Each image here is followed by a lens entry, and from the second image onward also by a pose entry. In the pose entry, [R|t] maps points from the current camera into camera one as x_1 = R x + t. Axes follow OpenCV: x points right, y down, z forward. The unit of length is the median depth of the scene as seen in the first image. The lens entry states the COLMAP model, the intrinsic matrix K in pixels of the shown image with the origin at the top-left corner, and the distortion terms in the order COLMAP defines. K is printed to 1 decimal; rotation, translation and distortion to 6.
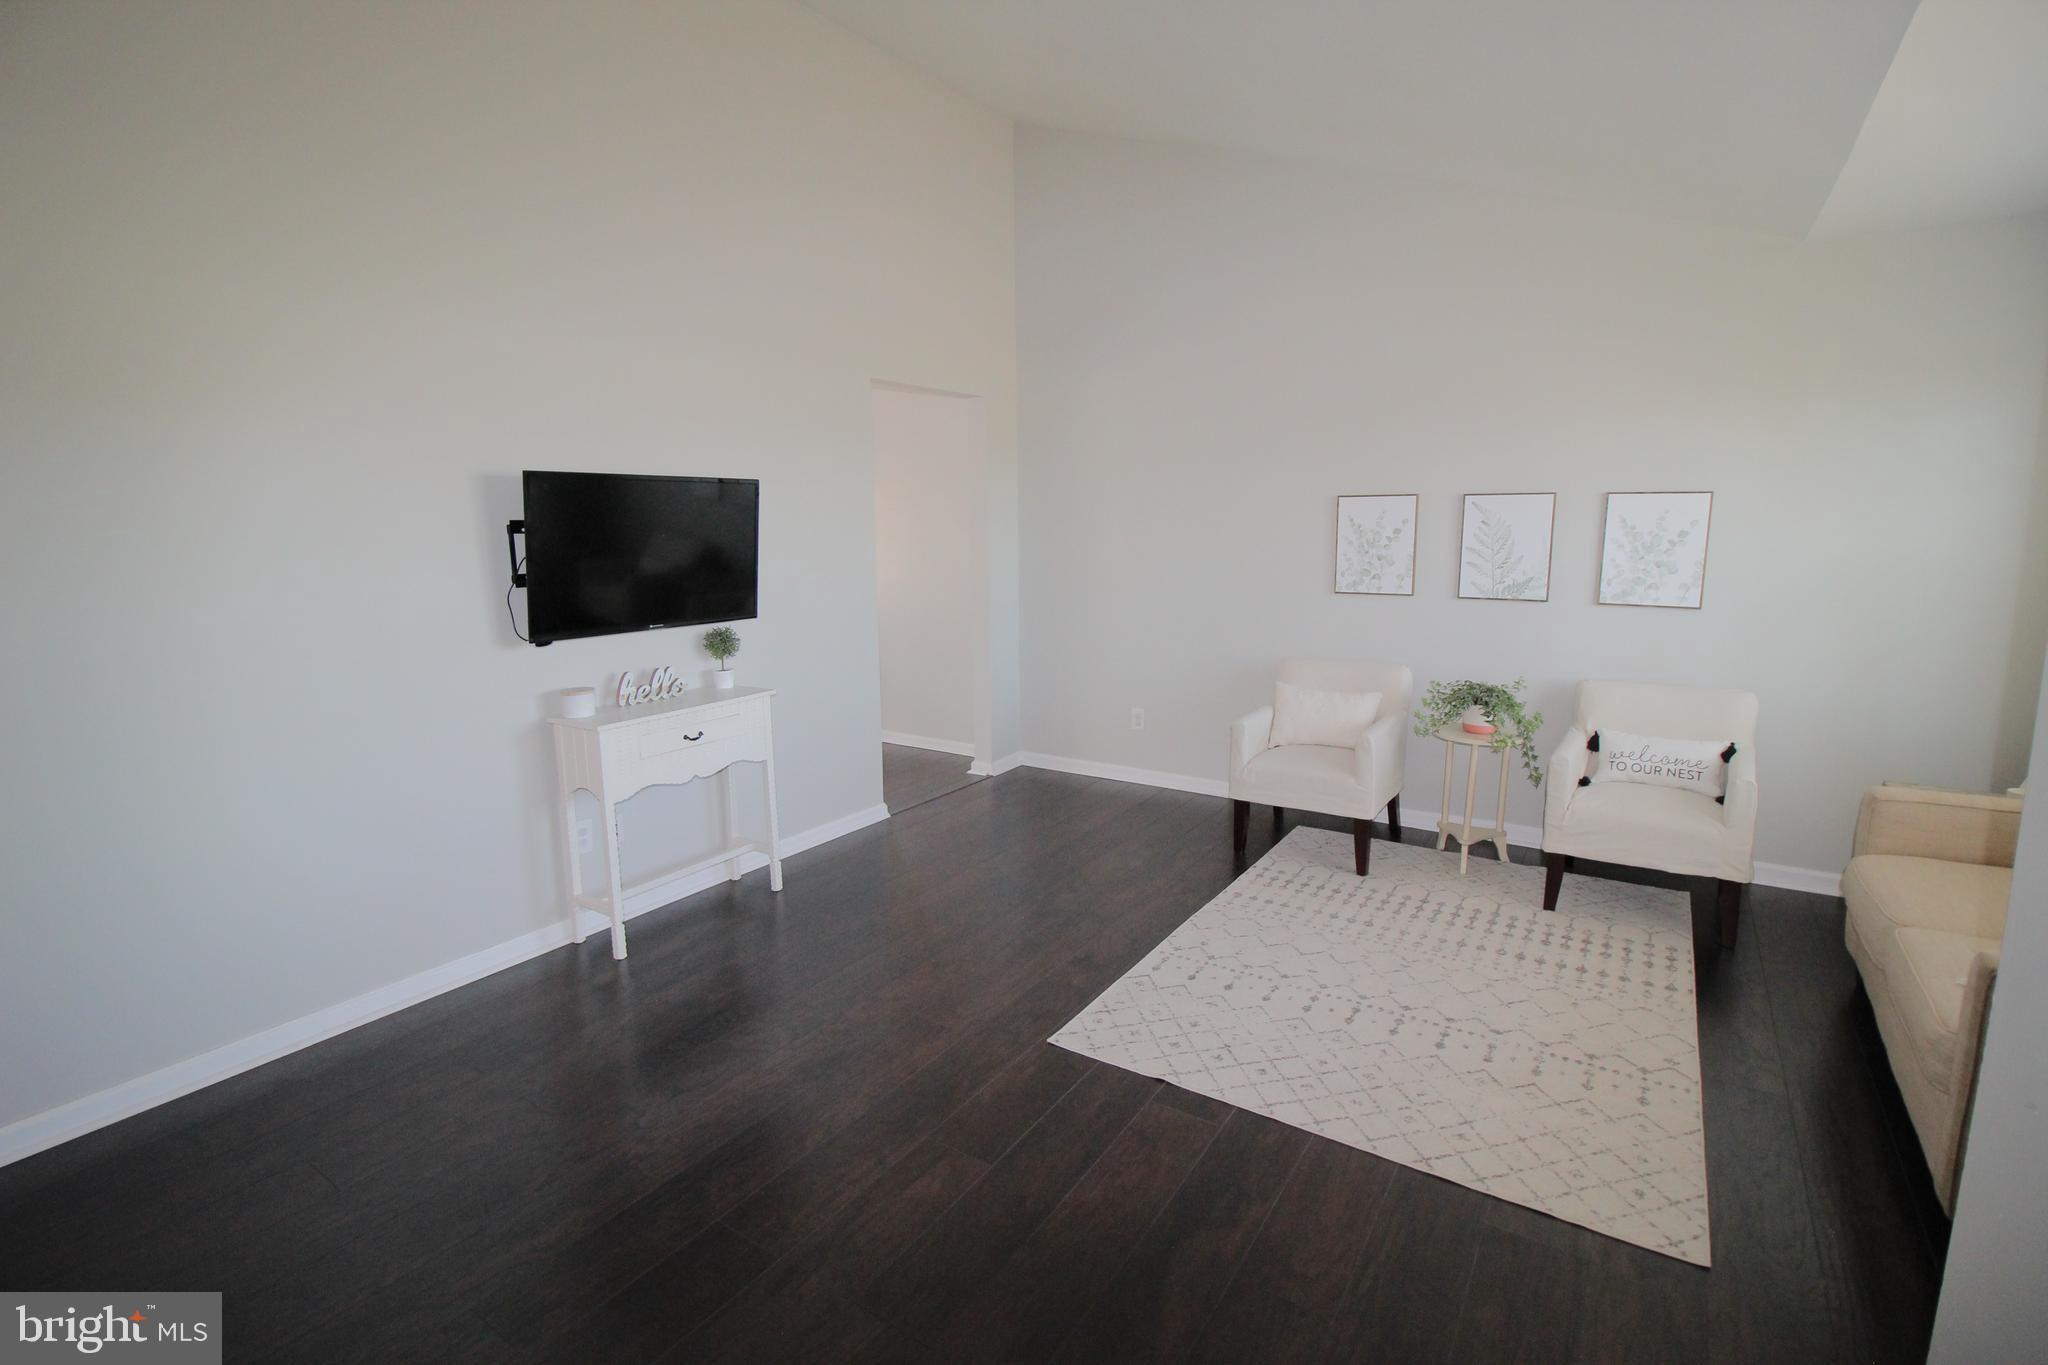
lens RADIAL K [[943.0, 0, 1023.0], [0, 943.0, 664.6], [0, 0, 1]] dist [-0.001719, -0.014176]
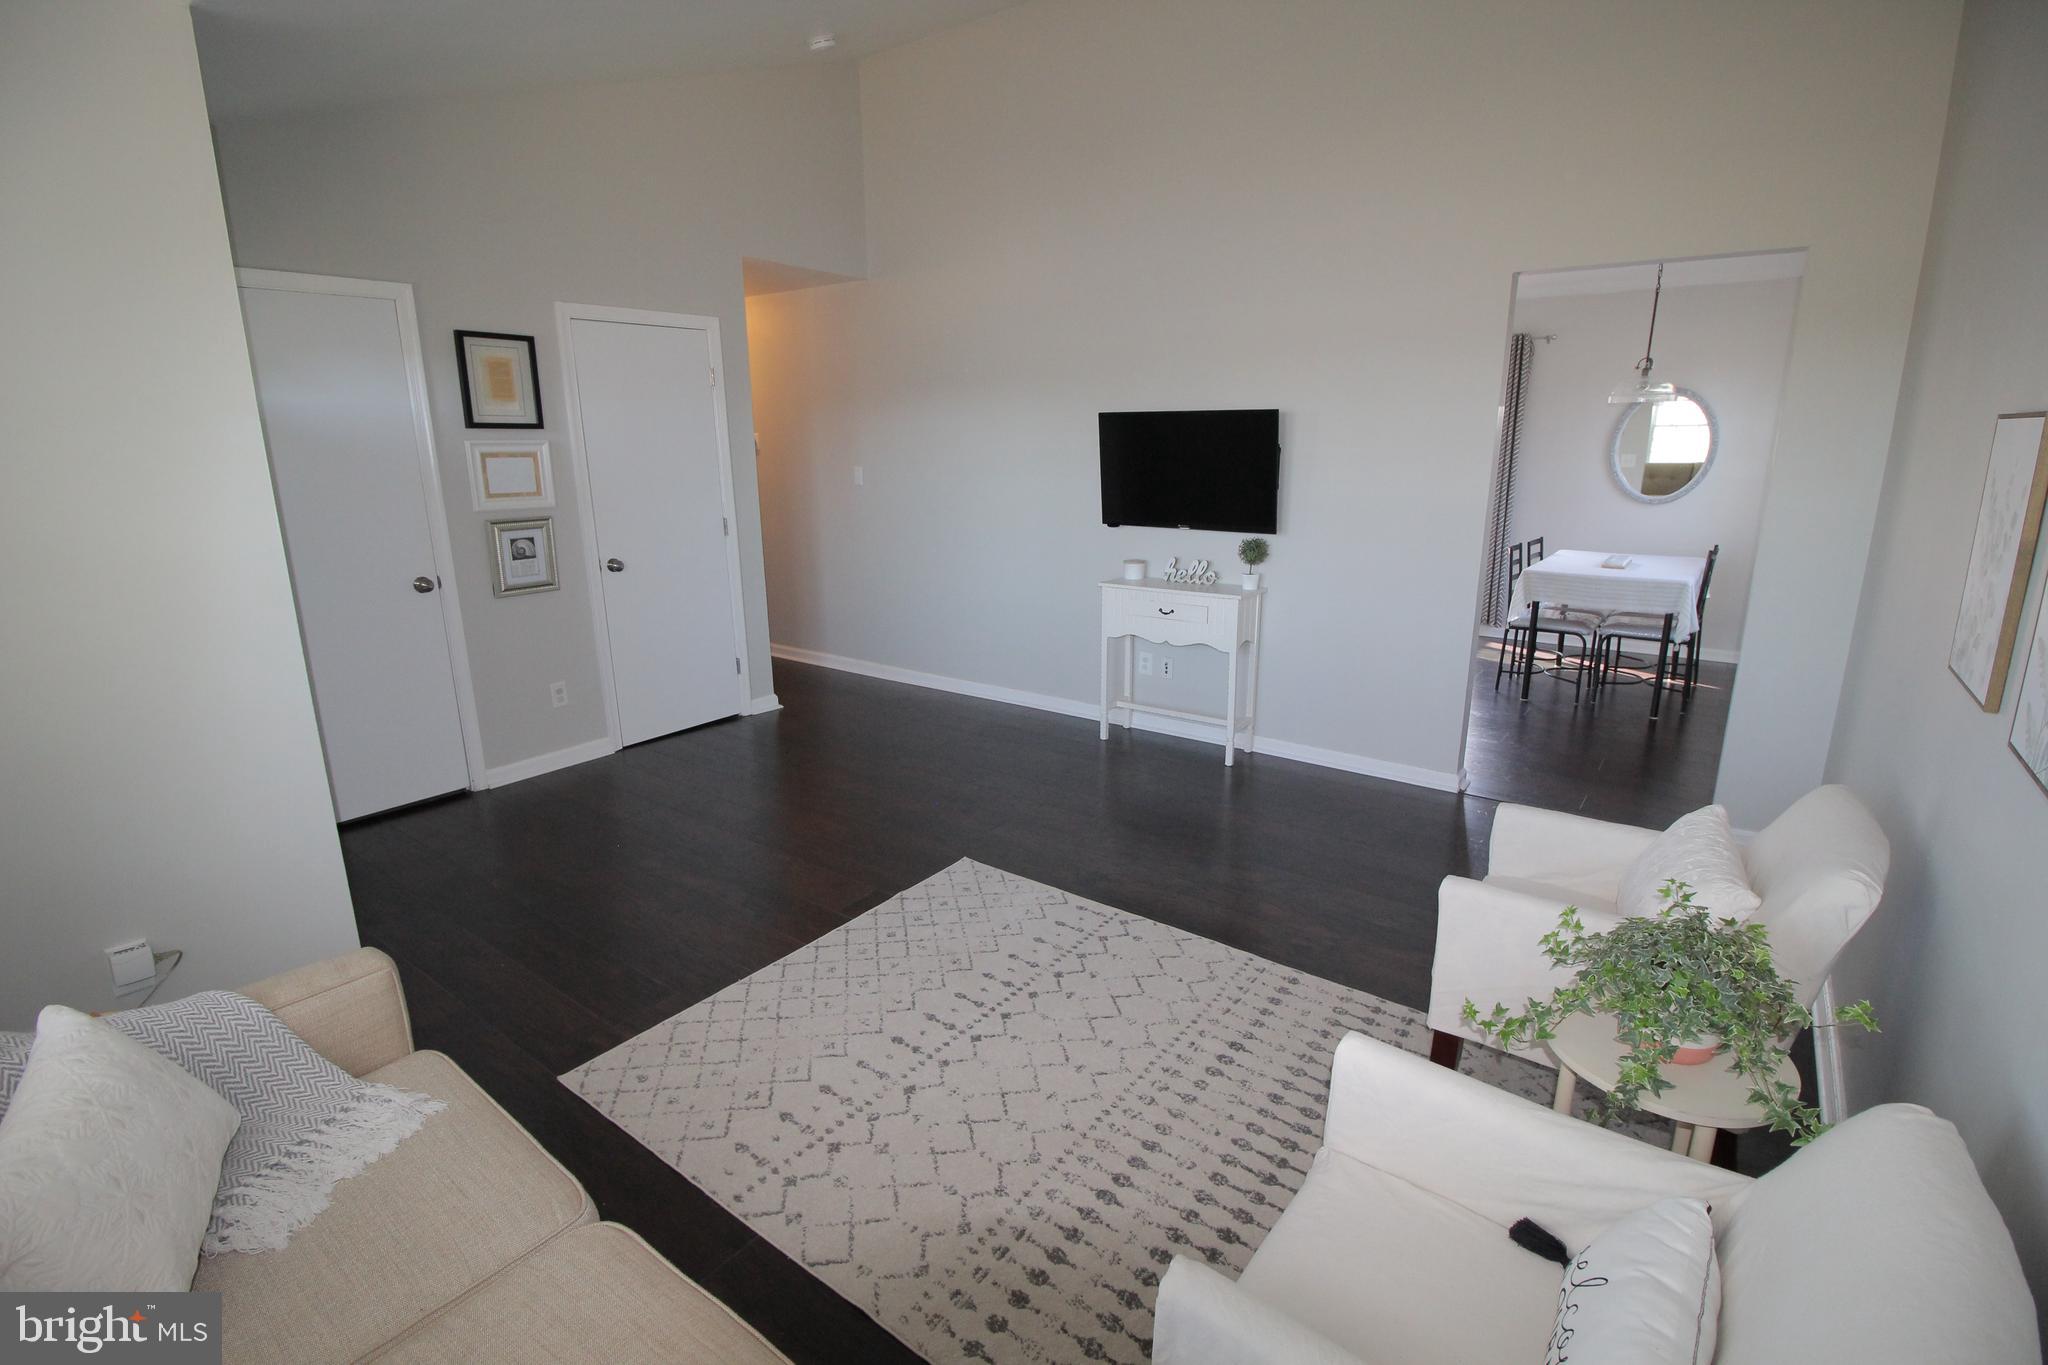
lens RADIAL K [[943.0, 0, 1028.8], [0, 943.0, 666.2], [0, 0, 1]] dist [0.001412, -0.013934]
pose [[-0.049343, 0.248524, -0.967368, 0.927336], [-0.146208, 0.956317, 0.253143, -0.151831], [0.988022, 0.153928, -0.010852, 0.803681]]
